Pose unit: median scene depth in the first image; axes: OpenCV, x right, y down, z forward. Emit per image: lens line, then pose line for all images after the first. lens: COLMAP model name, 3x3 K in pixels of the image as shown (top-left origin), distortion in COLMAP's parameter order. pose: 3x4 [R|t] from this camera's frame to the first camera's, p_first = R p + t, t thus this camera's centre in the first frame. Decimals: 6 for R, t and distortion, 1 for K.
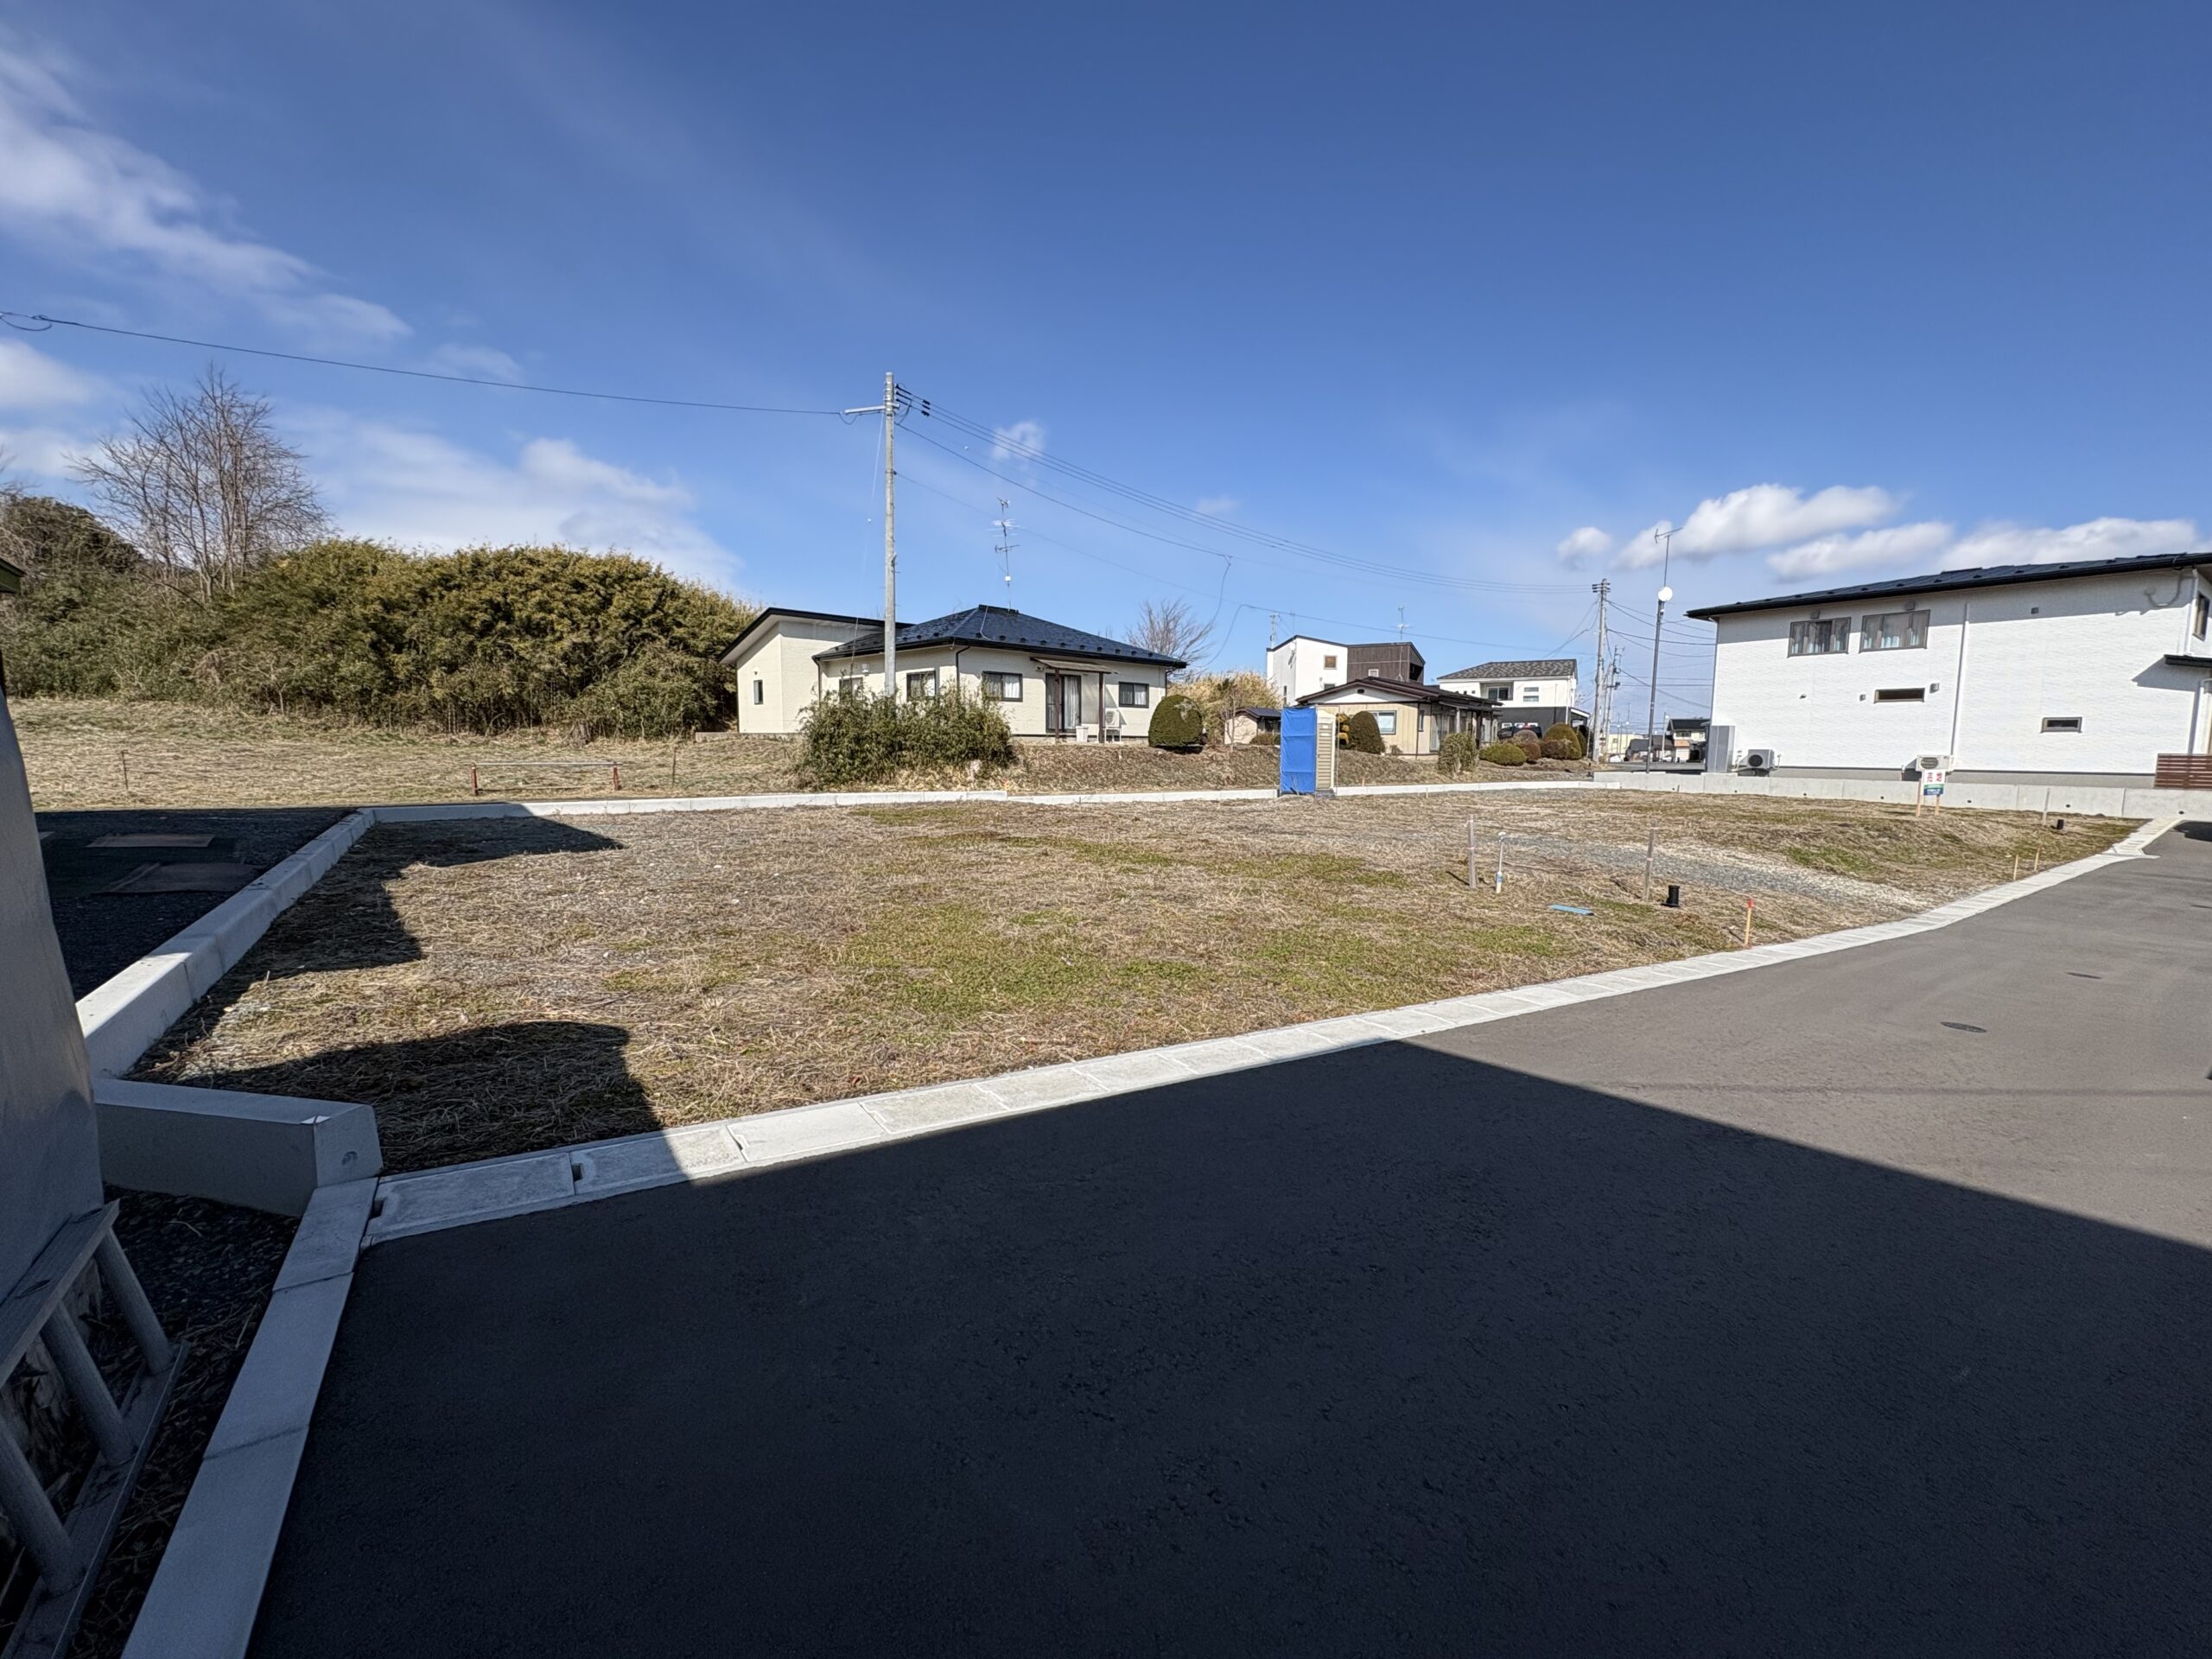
lens RADIAL K [[911.5, 0, 1105.5], [0, 911.5, 826.4], [0, 0, 1]] dist [0.005688, 0.000749]
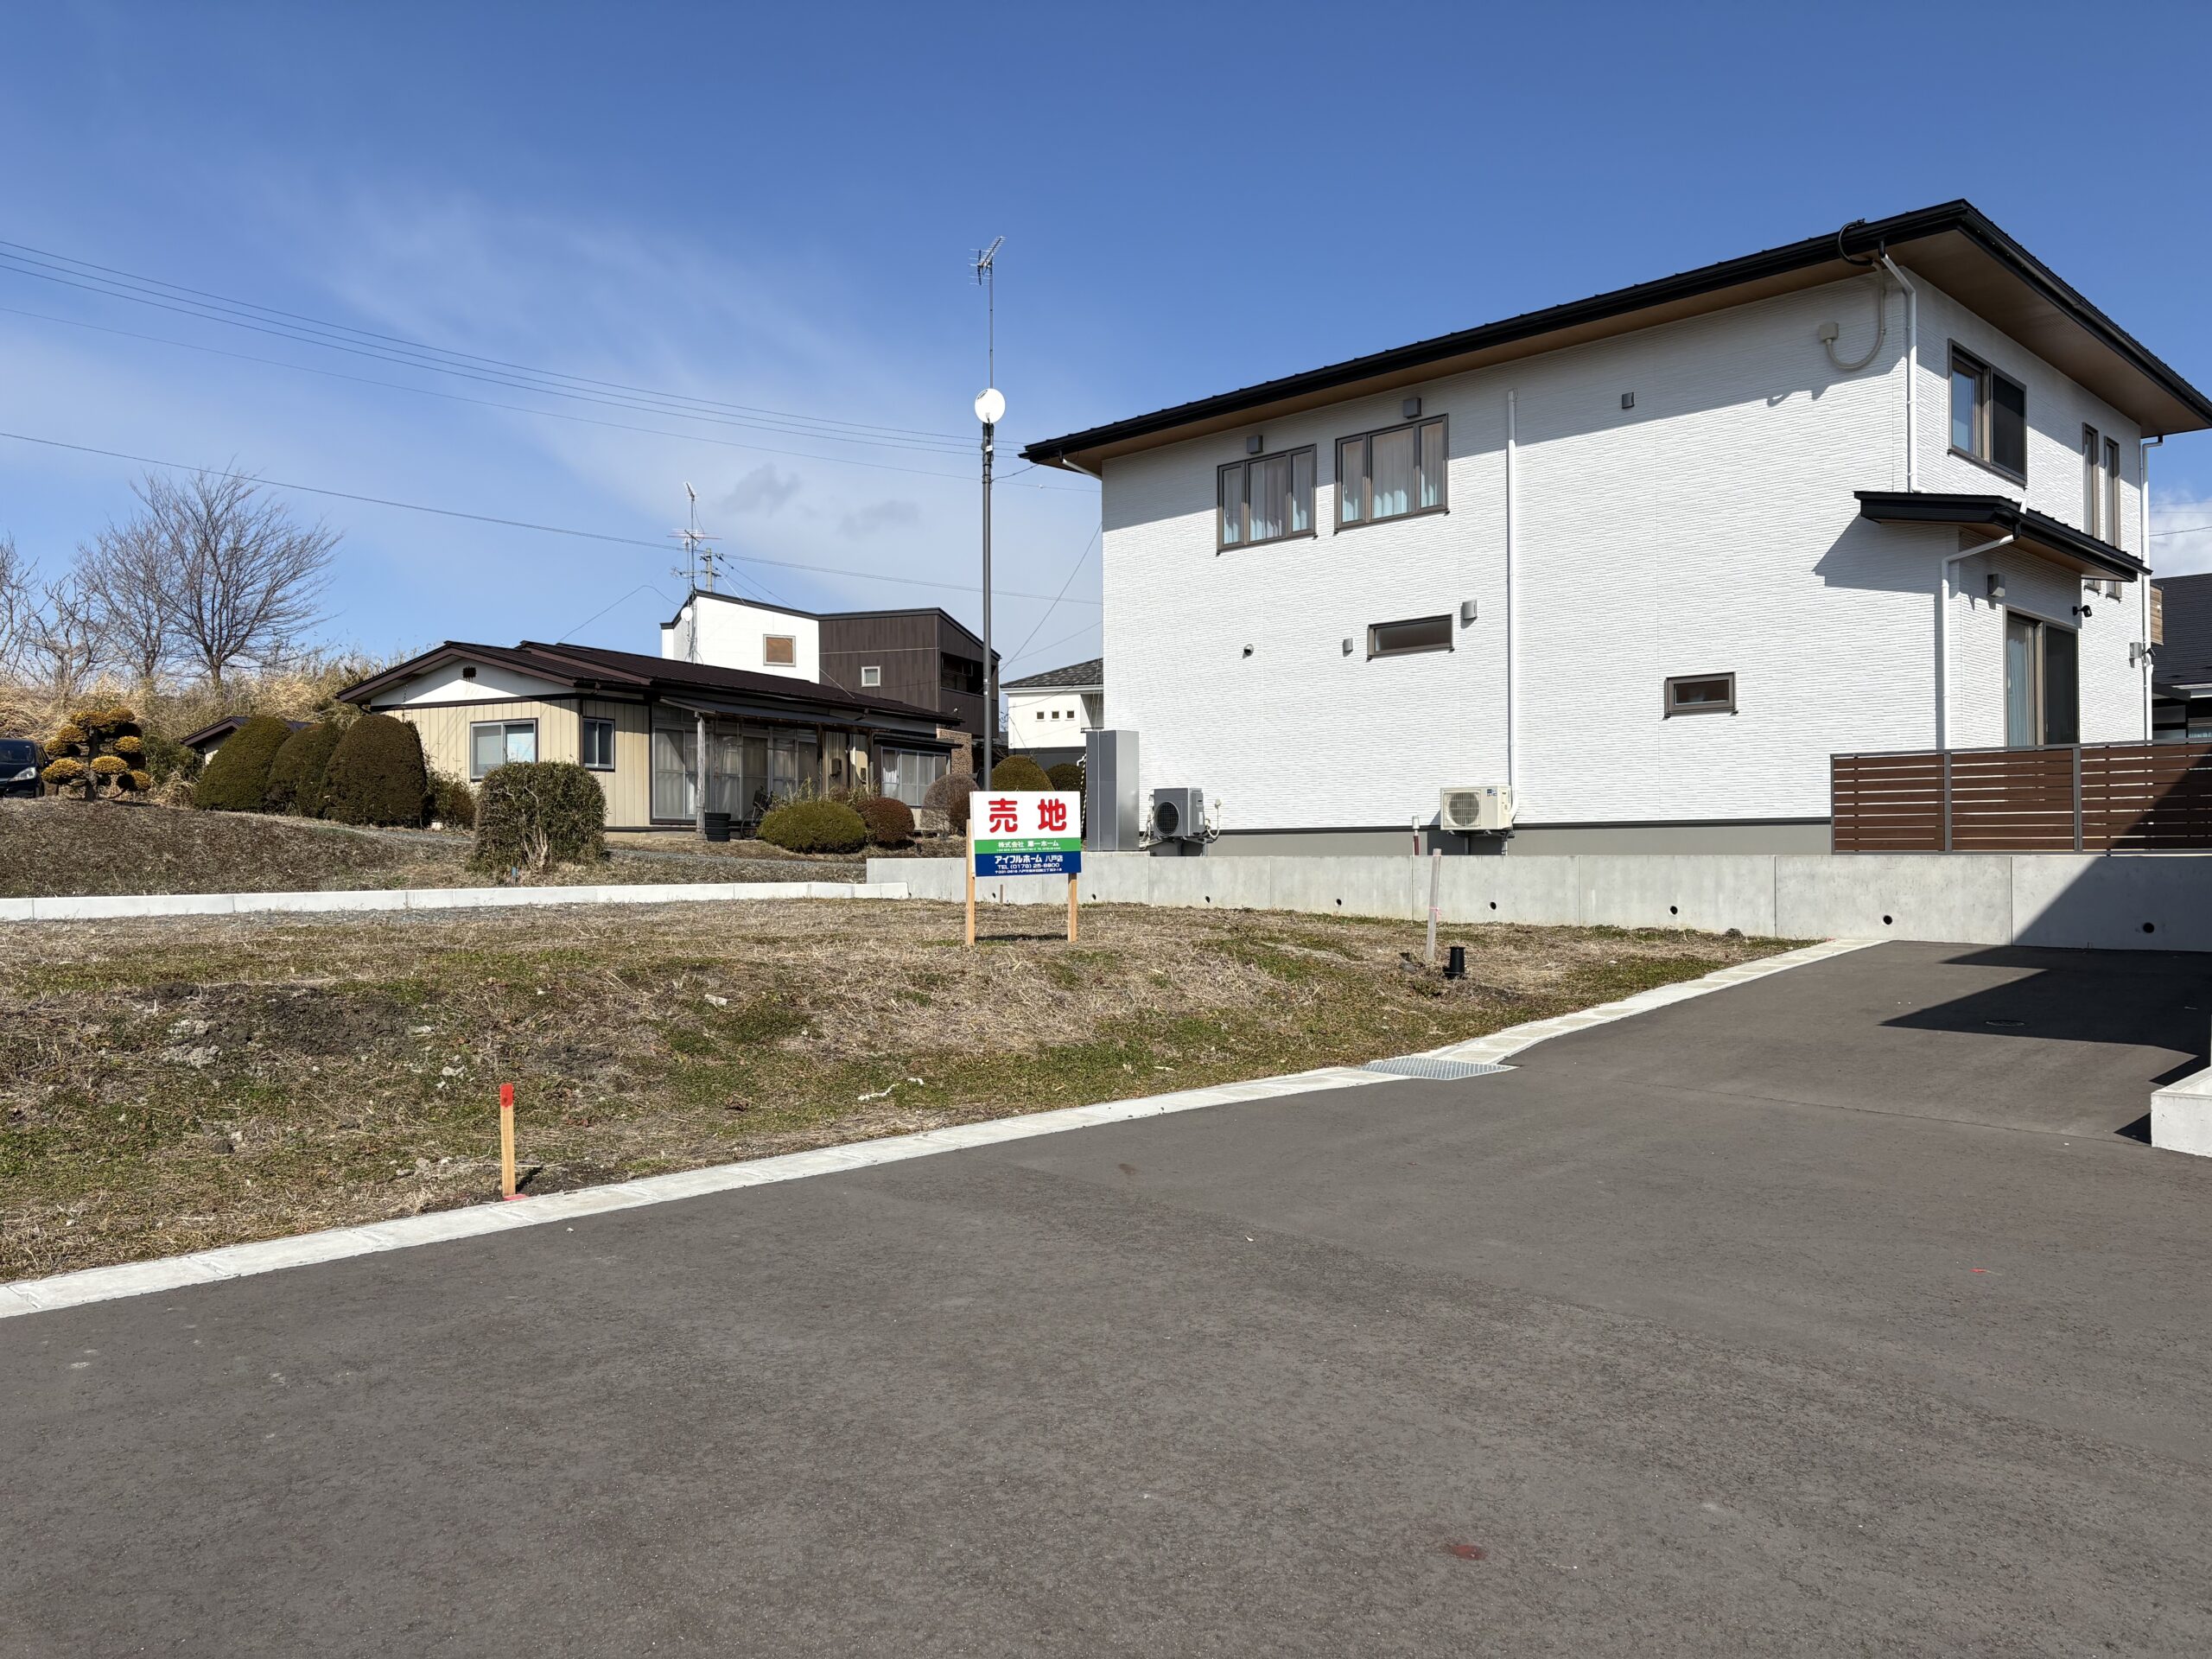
lens RADIAL K [[1674.2, 0, 1106.4], [0, 1674.2, 844.1], [0, 0, 1]] dist [0.057003, -0.027934]
pose [[0.982644, -0.013492, 0.185010, 0.584226], [0.030796, 0.995377, -0.090978, 0.004244], [-0.182927, 0.095097, 0.978516, 0.325215]]
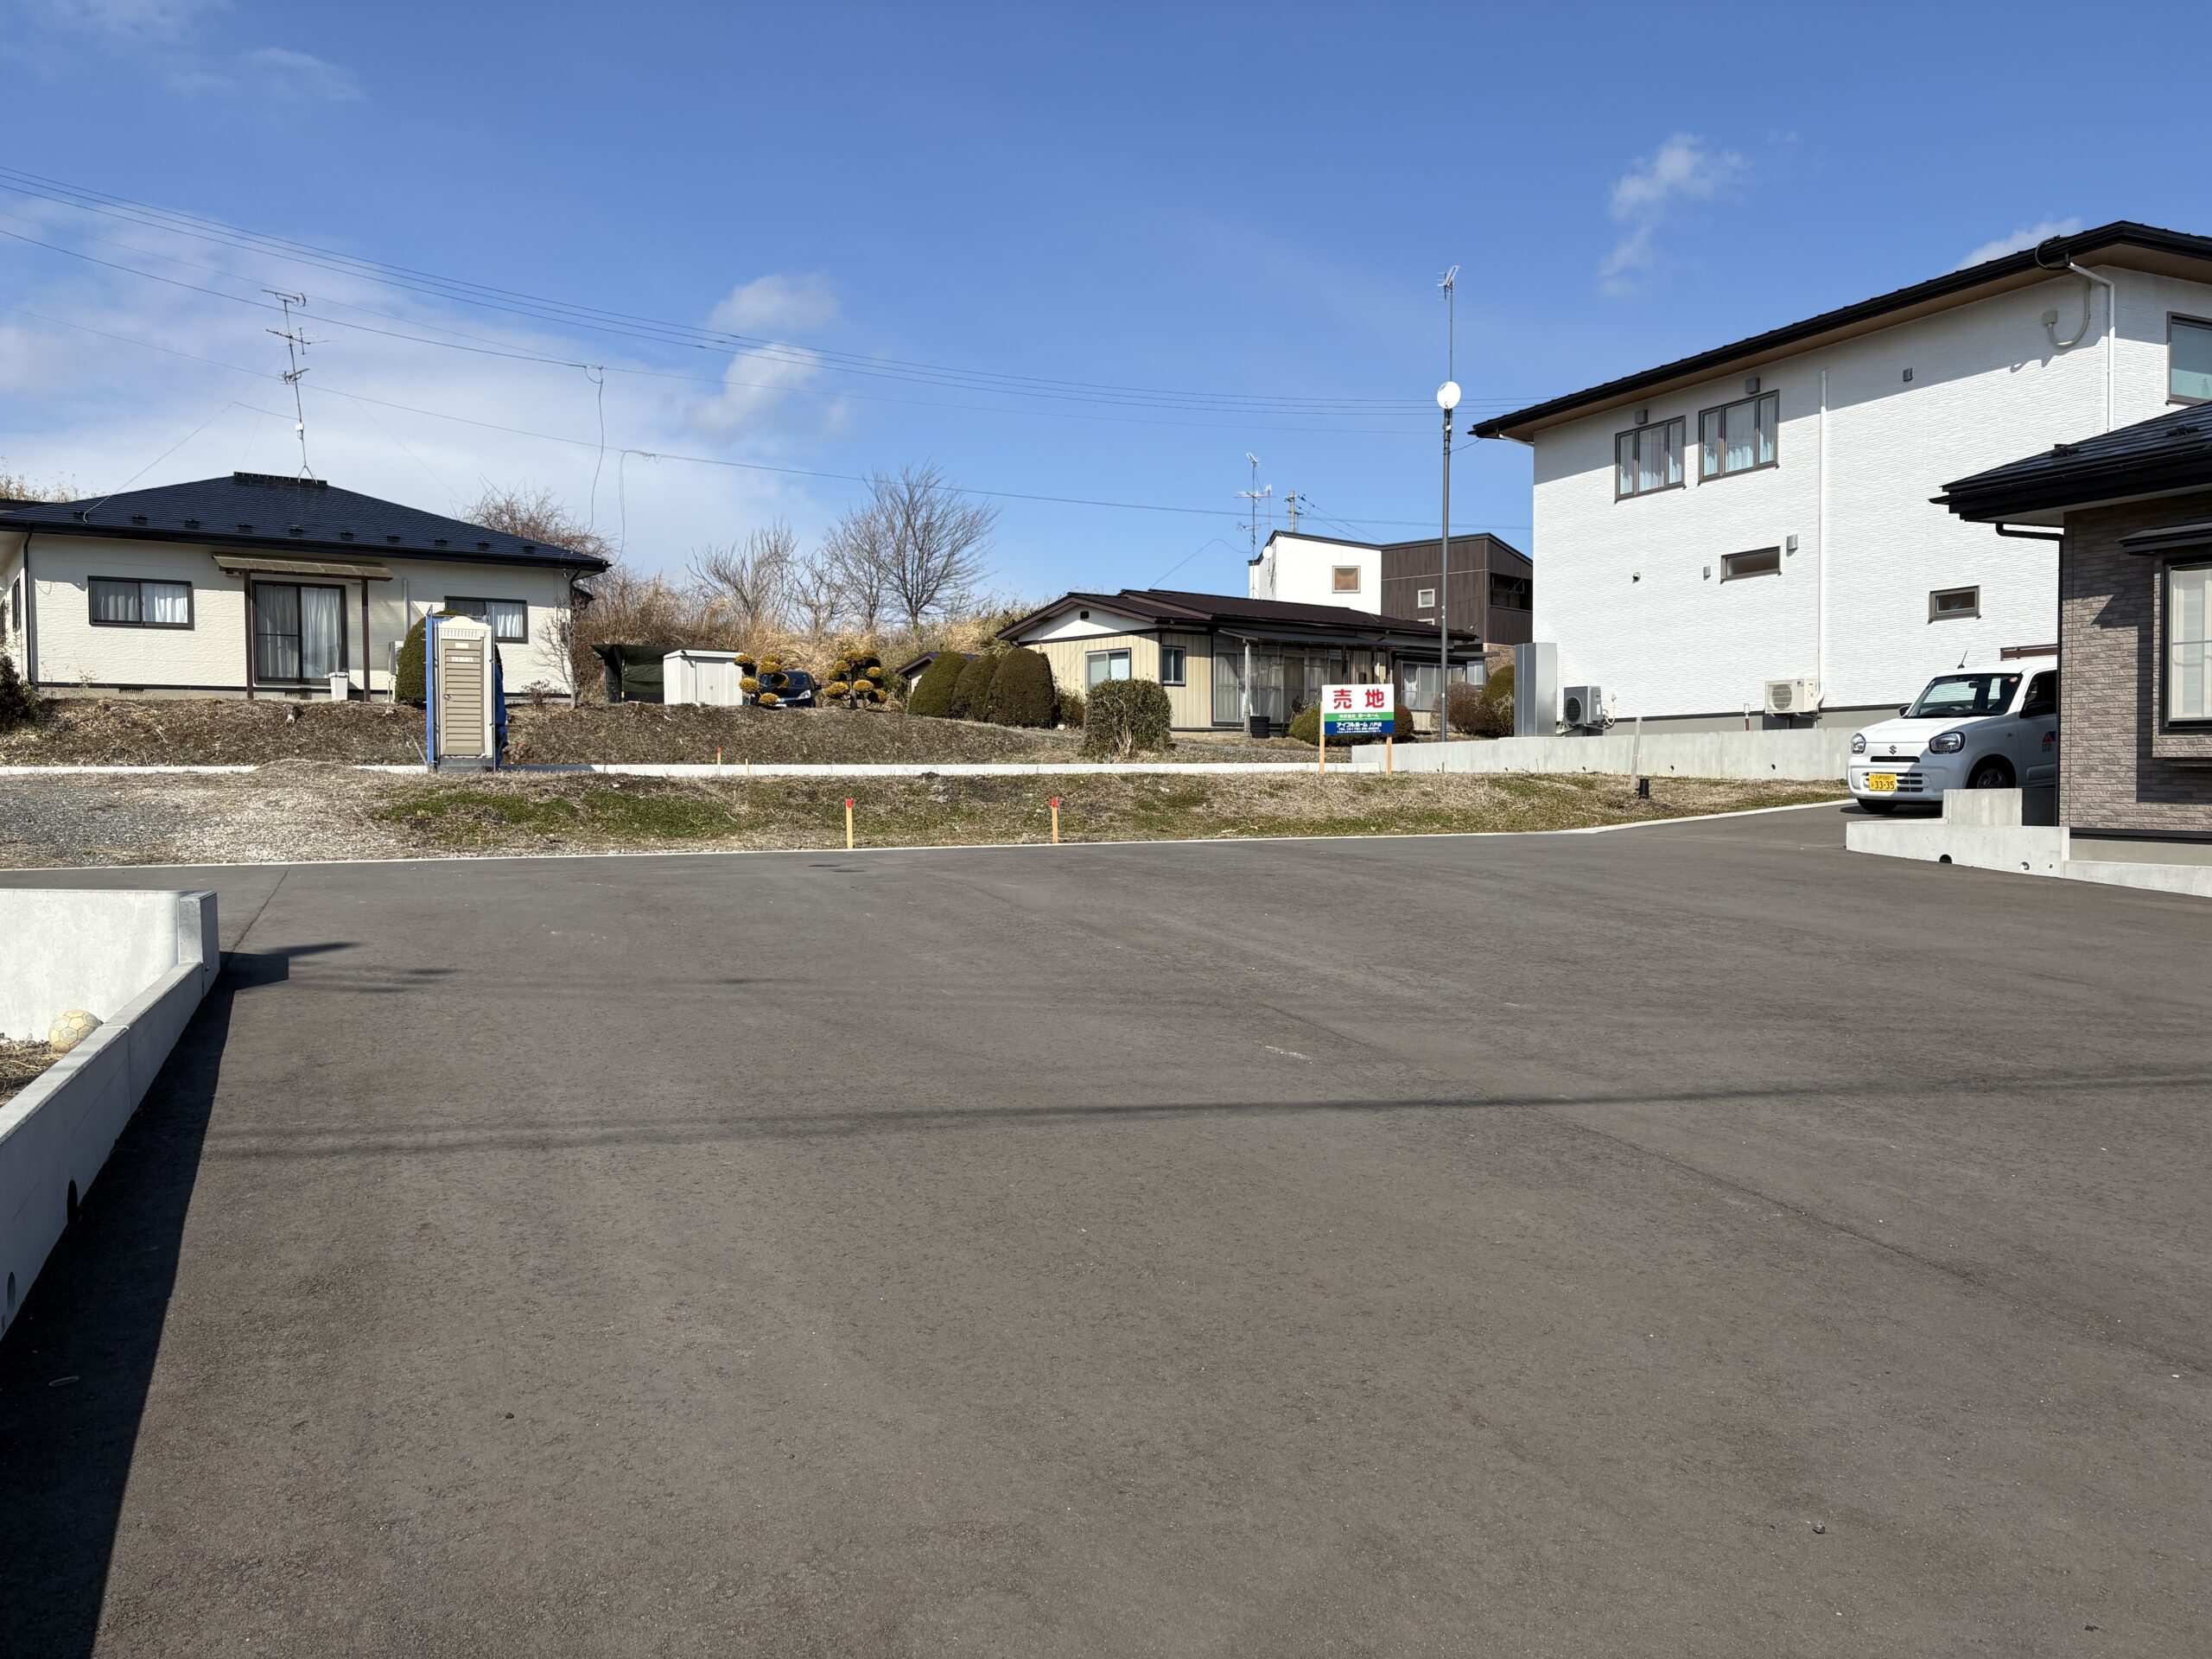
lens RADIAL K [[1687.3, 0, 1119.3], [0, 1687.3, 838.3], [0, 0, 1]] dist [0.057676, -0.038212]
pose [[0.985416, -0.009496, -0.169899, 0.656992], [0.000602, 0.998630, -0.052319, 0.051305], [0.170164, 0.051454, 0.984072, 0.040279]]
